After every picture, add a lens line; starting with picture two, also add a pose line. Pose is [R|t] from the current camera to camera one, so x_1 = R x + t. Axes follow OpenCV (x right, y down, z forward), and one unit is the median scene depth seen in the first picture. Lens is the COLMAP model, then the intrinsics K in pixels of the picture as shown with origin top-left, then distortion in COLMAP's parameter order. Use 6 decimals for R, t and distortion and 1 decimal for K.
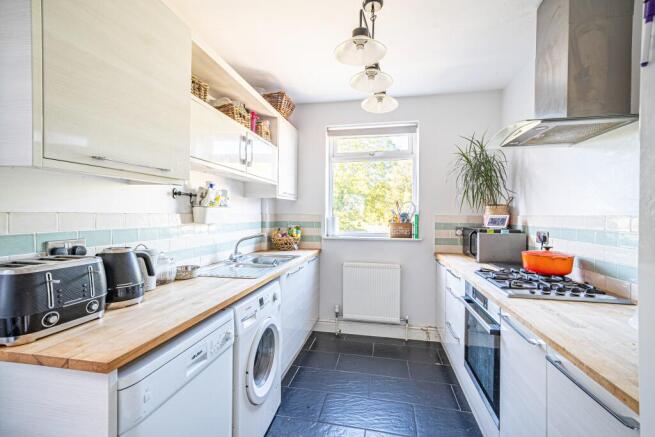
lens RADIAL K [[286.0, 0, 327.5], [0, 286.0, 218.5], [0, 0, 1]] dist [0.003222, 0.000356]
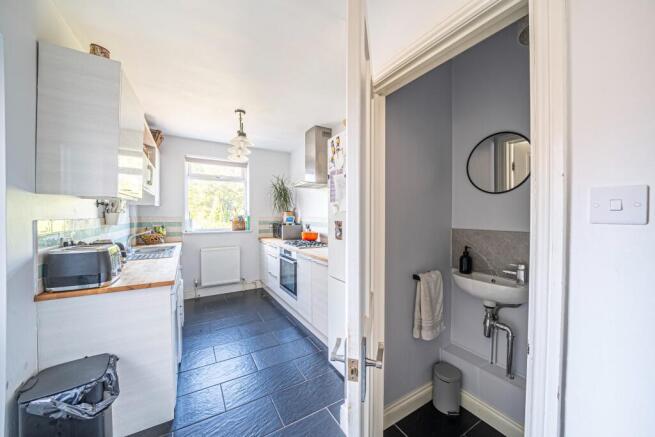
lens RADIAL K [[232.0, 0, 323.1], [0, 232.0, 219.7], [0, 0, 1]] dist [-0.023436, -0.000011]
pose [[0.744619, -0.017431, 0.667262, -0.287558], [0.011598, 0.999846, 0.013176, -0.007203], [-0.667389, -0.002072, 0.744706, -0.338366]]
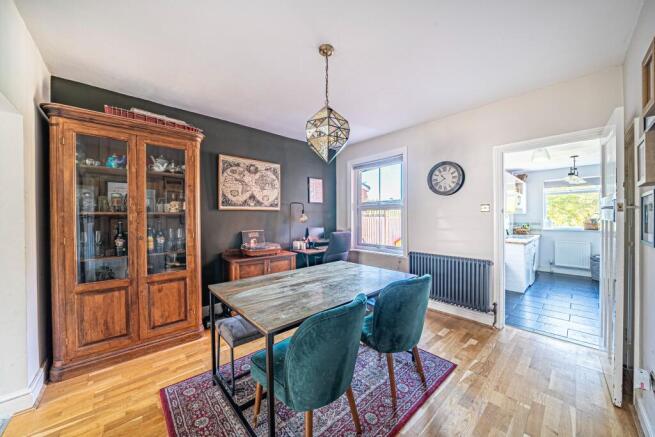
lens RADIAL K [[232.0, 0, 323.1], [0, 232.0, 219.7], [0, 0, 1]] dist [-0.023436, -0.000011]
pose [[0.796390, -0.006743, -0.604746, -0.346327], [0.006064, 0.999977, -0.003164, -0.019846], [0.604753, -0.001148, 0.796412, -1.659376]]
